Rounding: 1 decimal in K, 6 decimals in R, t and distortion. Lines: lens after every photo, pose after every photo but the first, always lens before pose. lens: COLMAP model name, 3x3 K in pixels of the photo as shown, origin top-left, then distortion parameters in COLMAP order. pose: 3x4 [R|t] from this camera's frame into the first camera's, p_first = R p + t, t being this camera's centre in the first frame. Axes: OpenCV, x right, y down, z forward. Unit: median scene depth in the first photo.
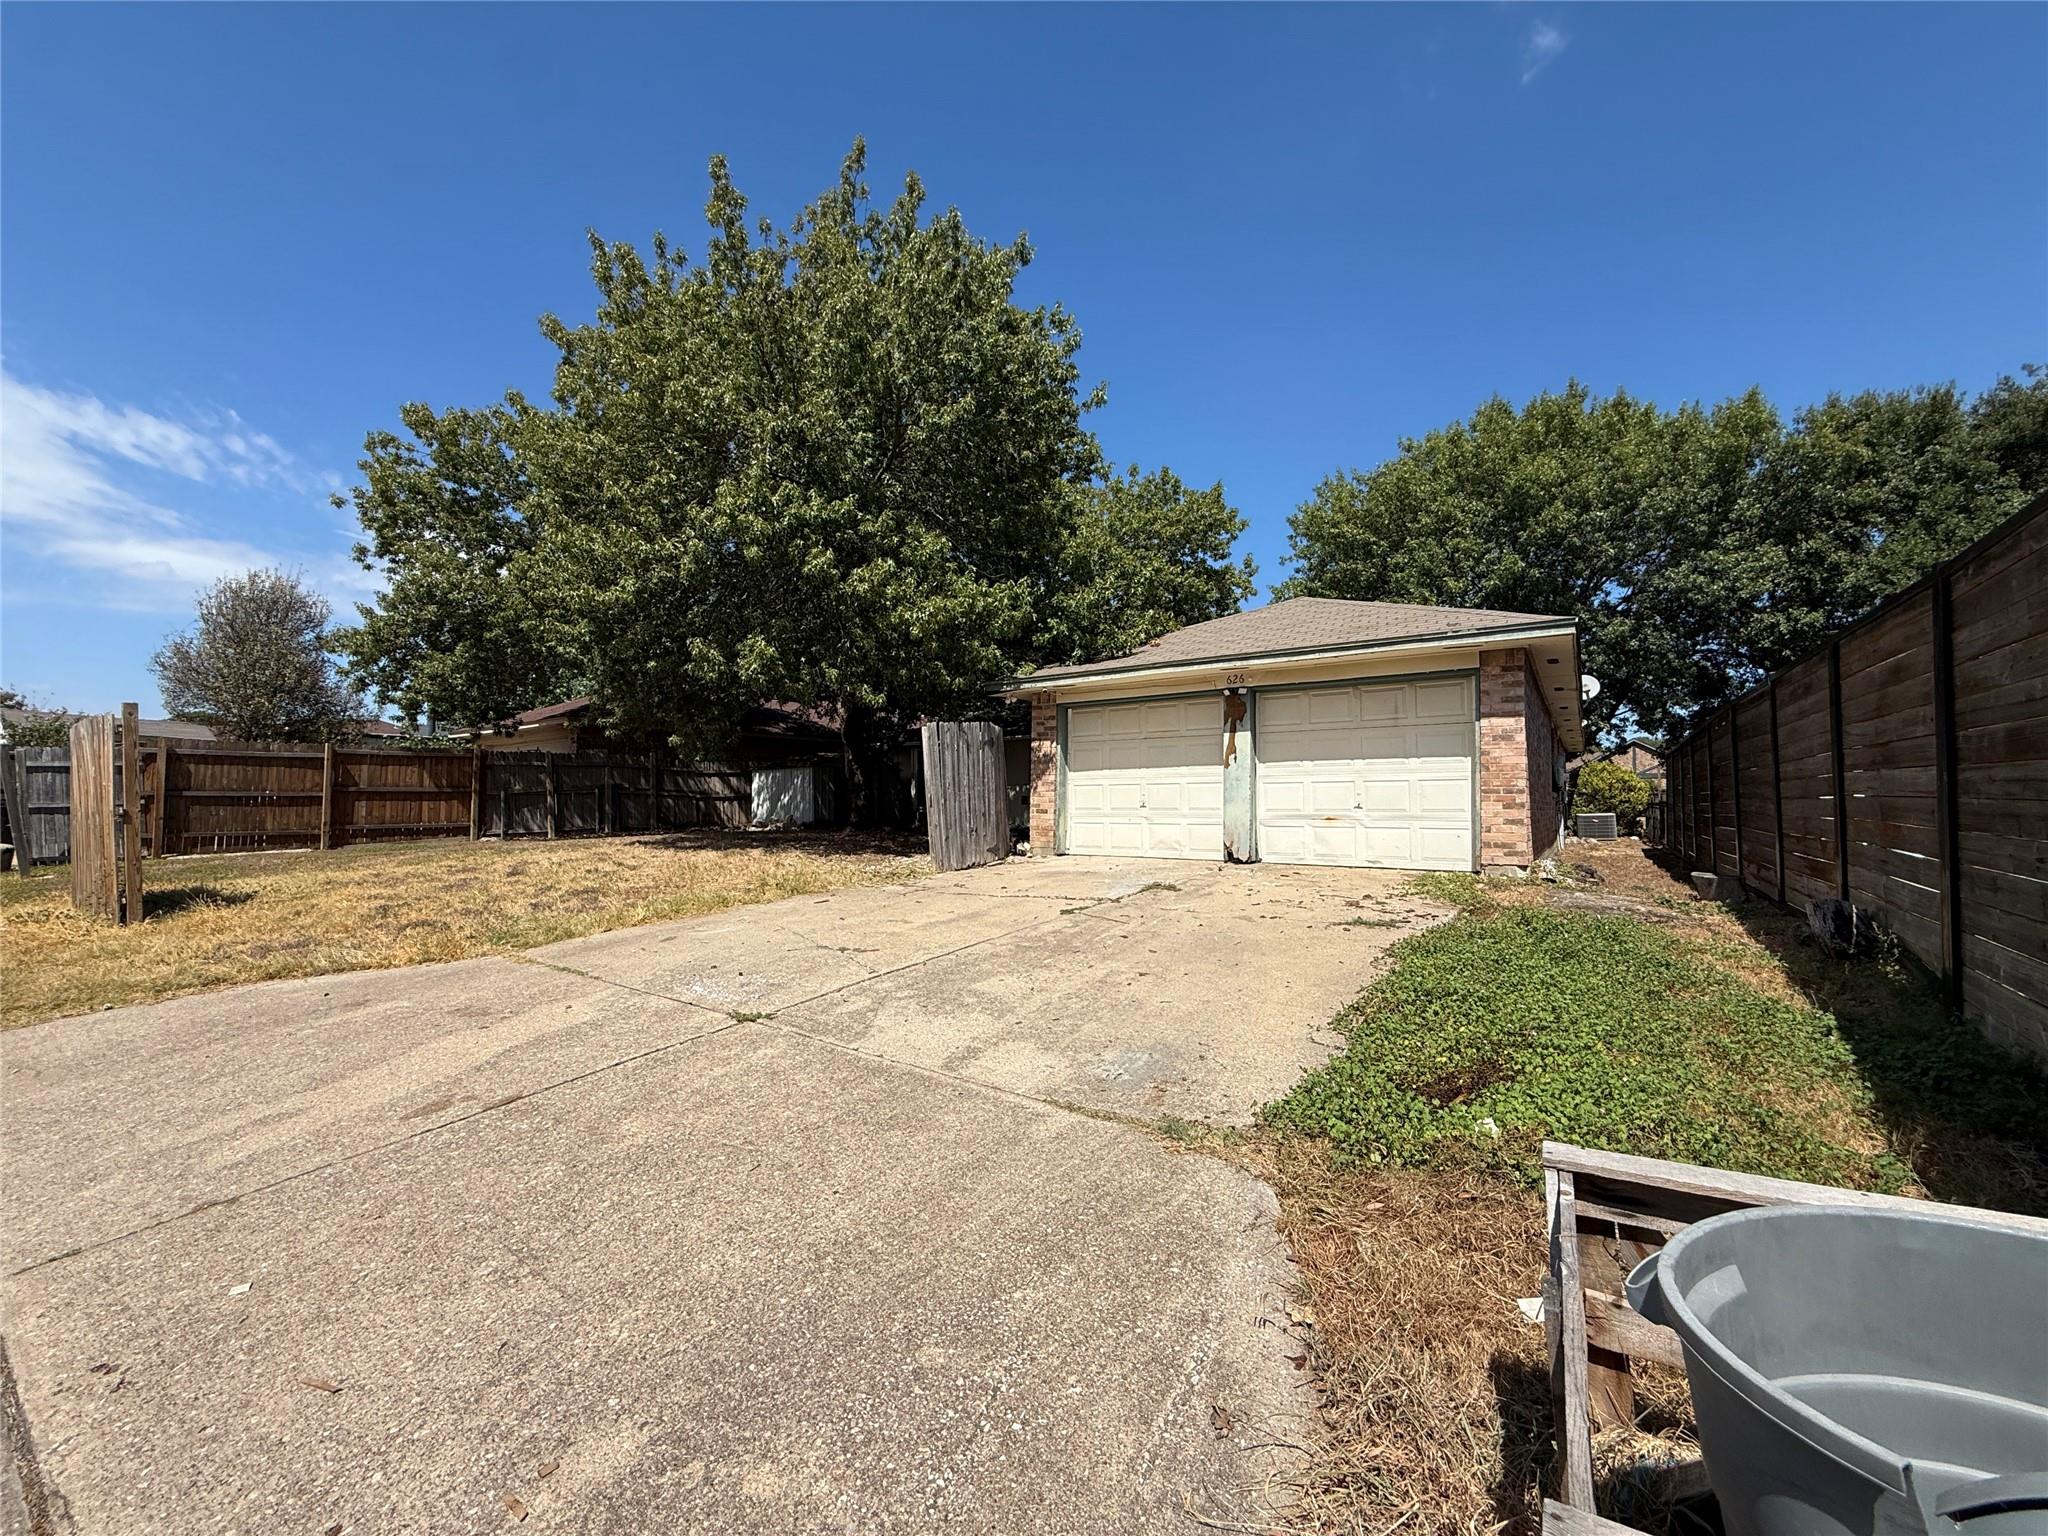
lens RADIAL K [[826.9, 0, 1024.0], [0, 826.9, 768.0], [0, 0, 1]] dist [0.002015, 0.000597]
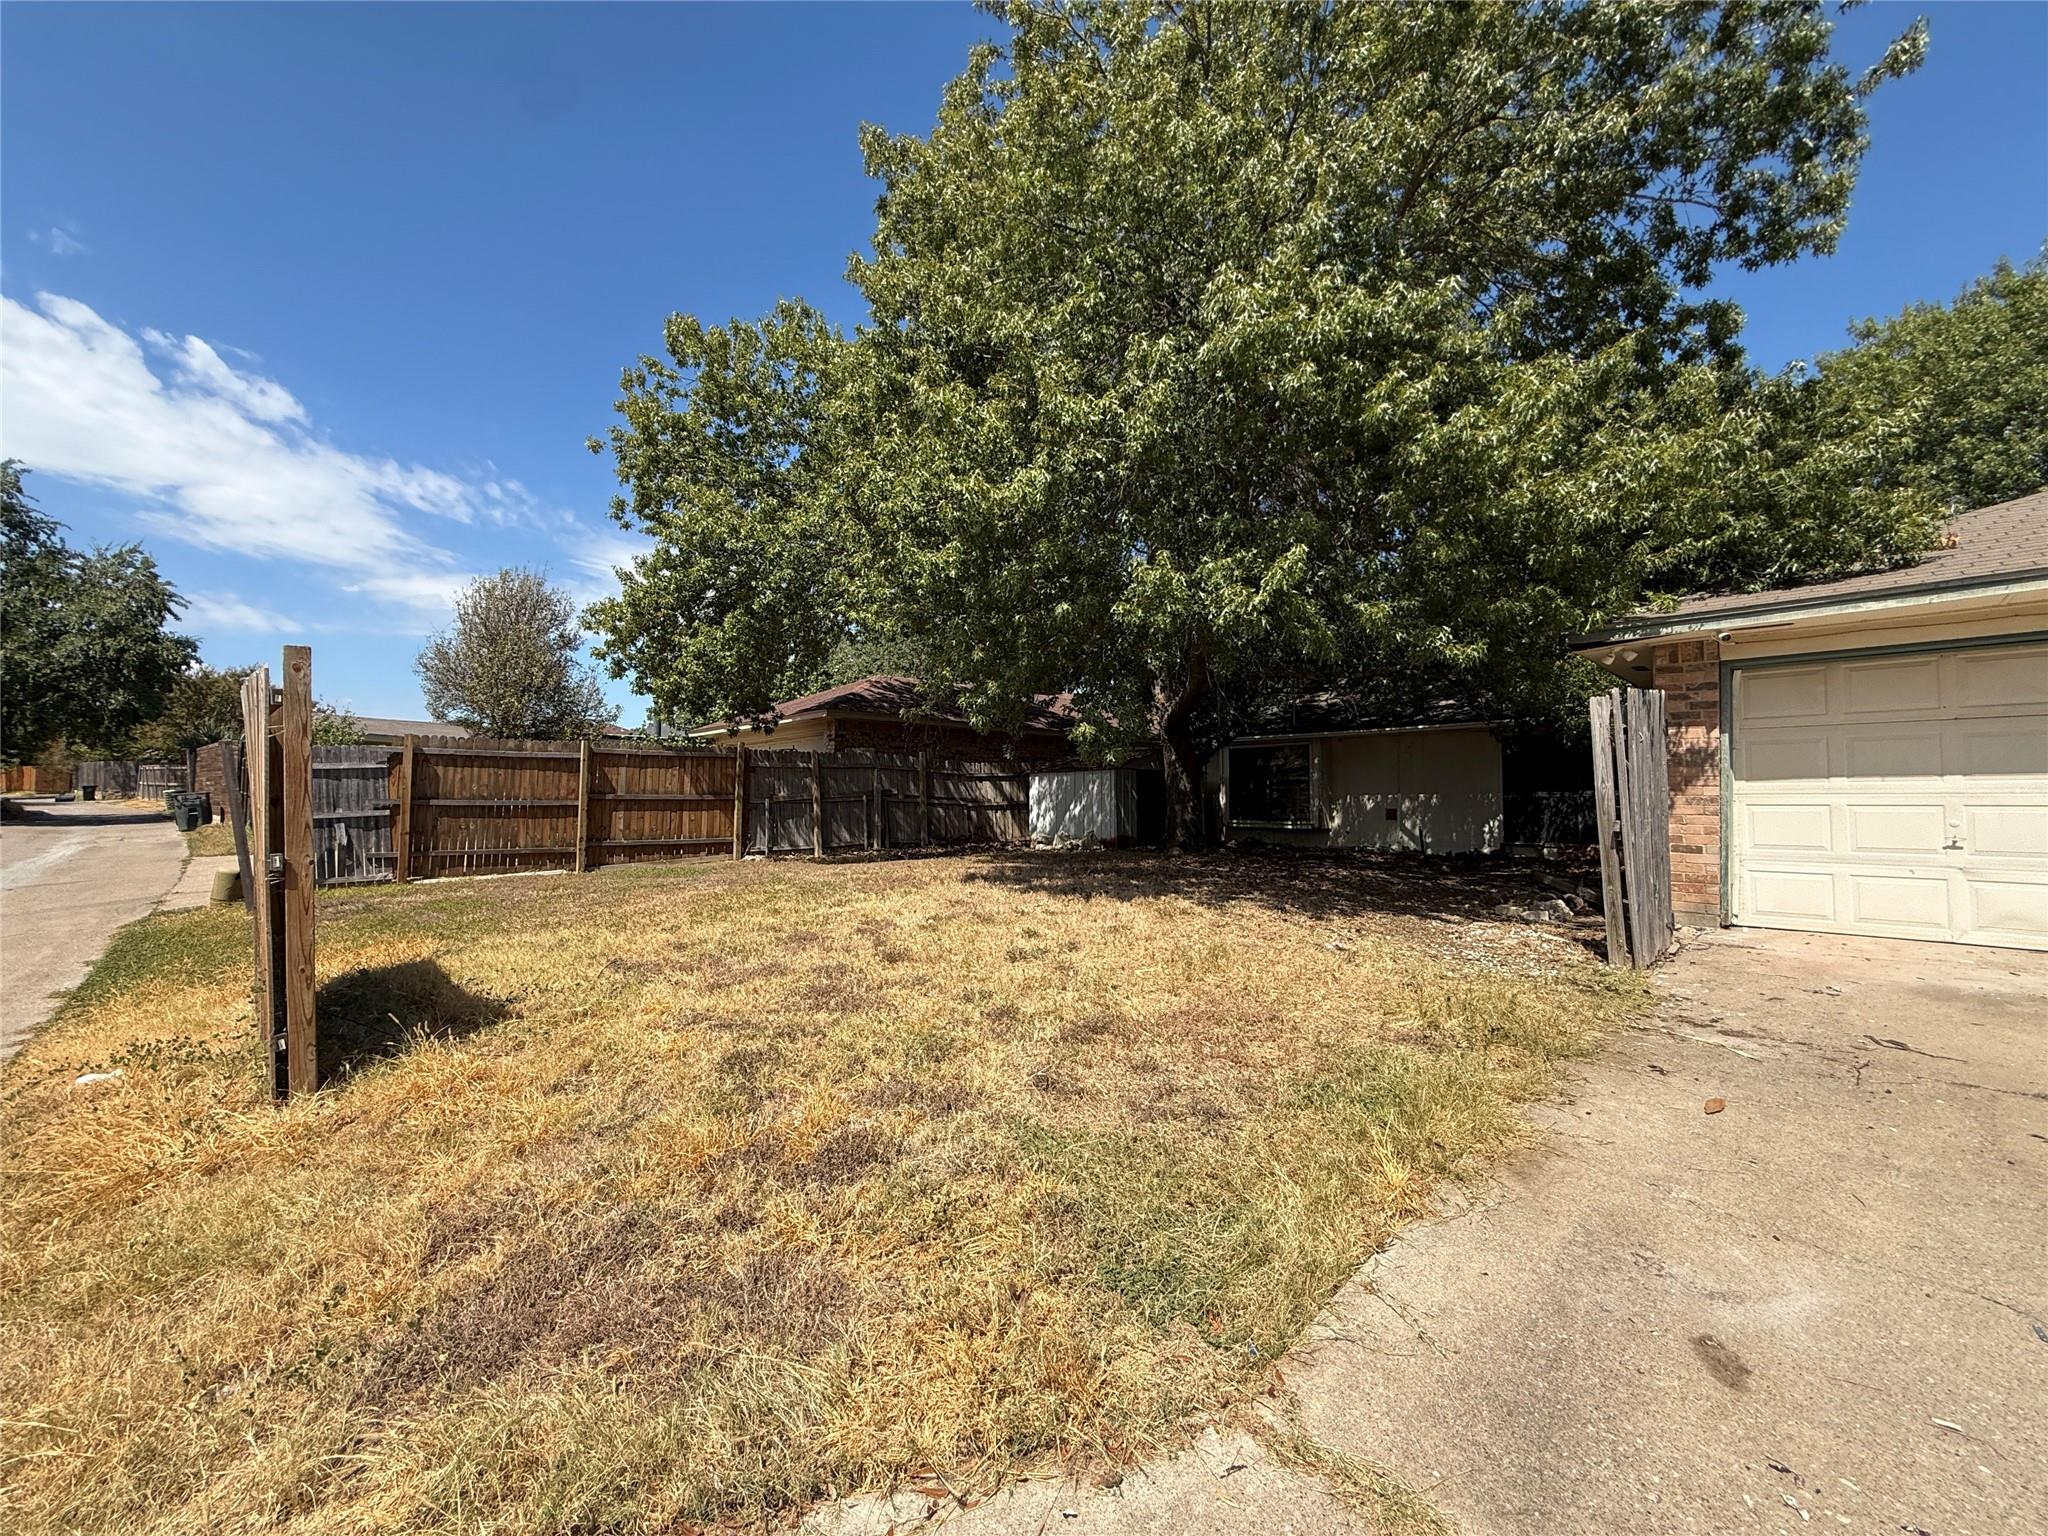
lens RADIAL K [[826.9, 0, 1024.0], [0, 826.9, 768.0], [0, 0, 1]] dist [0.002015, 0.000597]
pose [[0.982010, 0.000920, -0.188828, -0.316979], [-0.001123, 0.999999, -0.000967, -0.002959], [0.188827, 0.001162, 0.982010, 0.342102]]
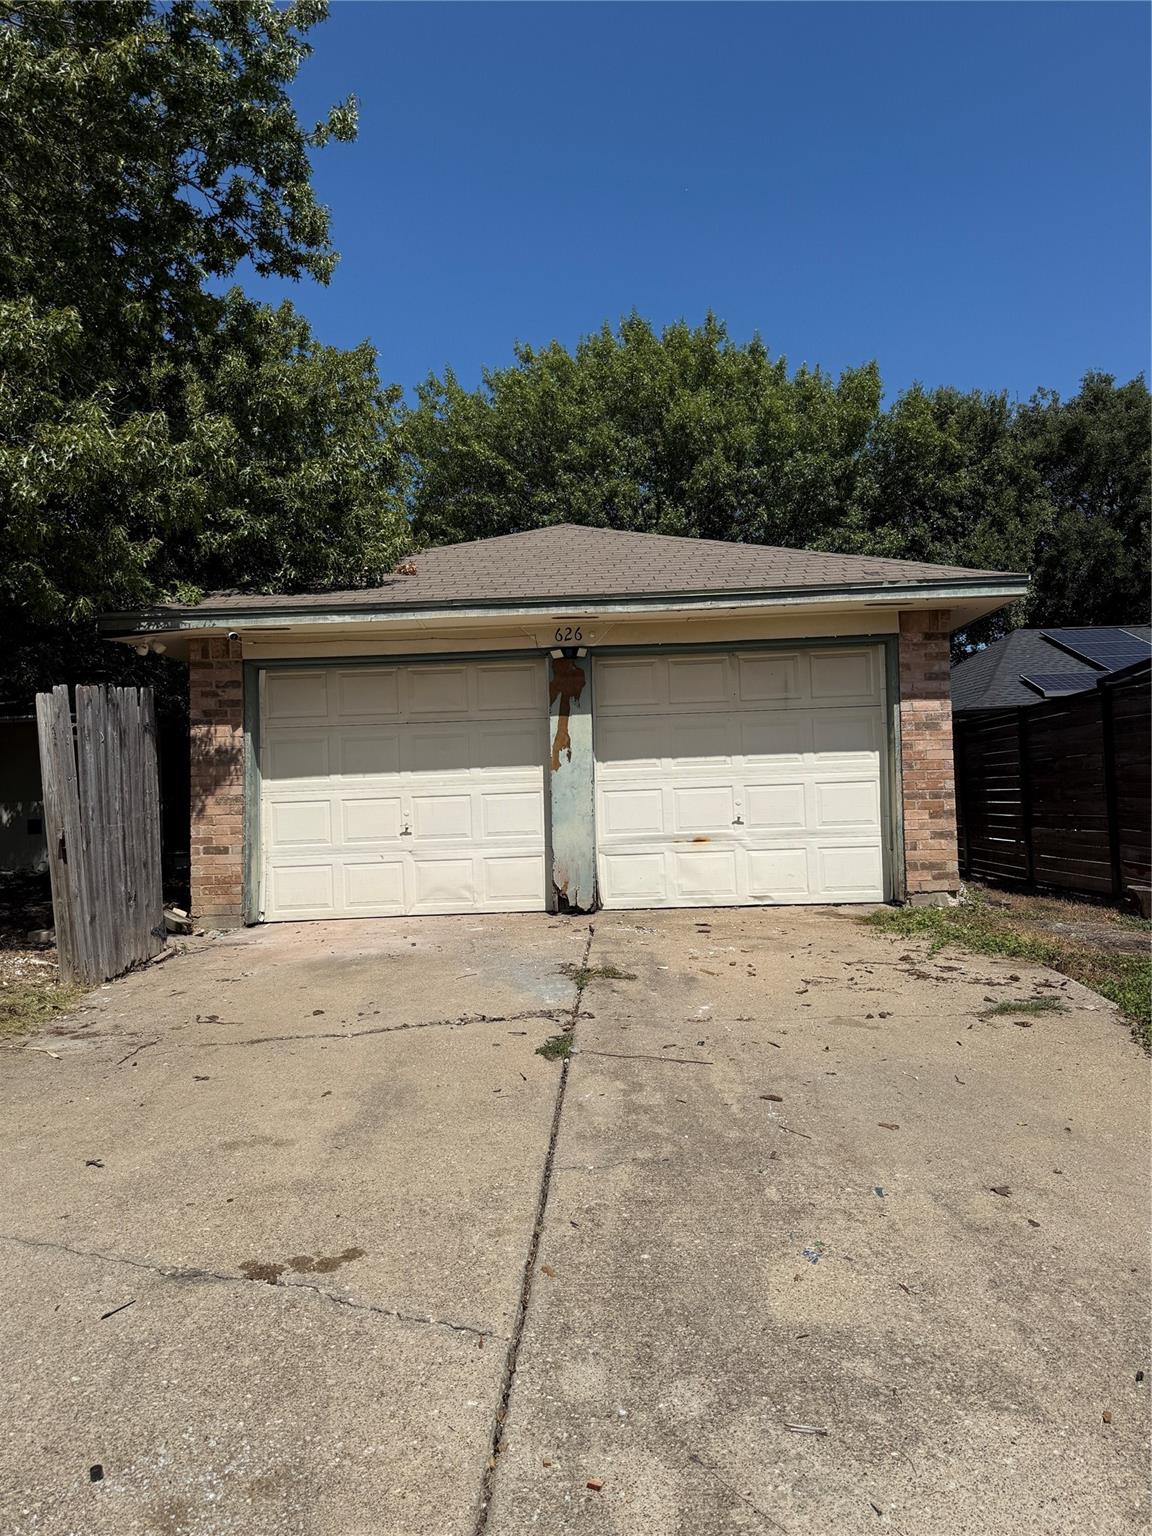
lens RADIAL K [[1077.1, 0, 576.0], [0, 1077.1, 768.0], [0, 0, 1]] dist [0.109406, -0.149482]
pose [[0.830016, -0.013754, 0.557570, -0.183974], [0.011167, 0.999905, 0.008042, -0.006645], [-0.557628, -0.000449, 0.830091, 0.246698]]
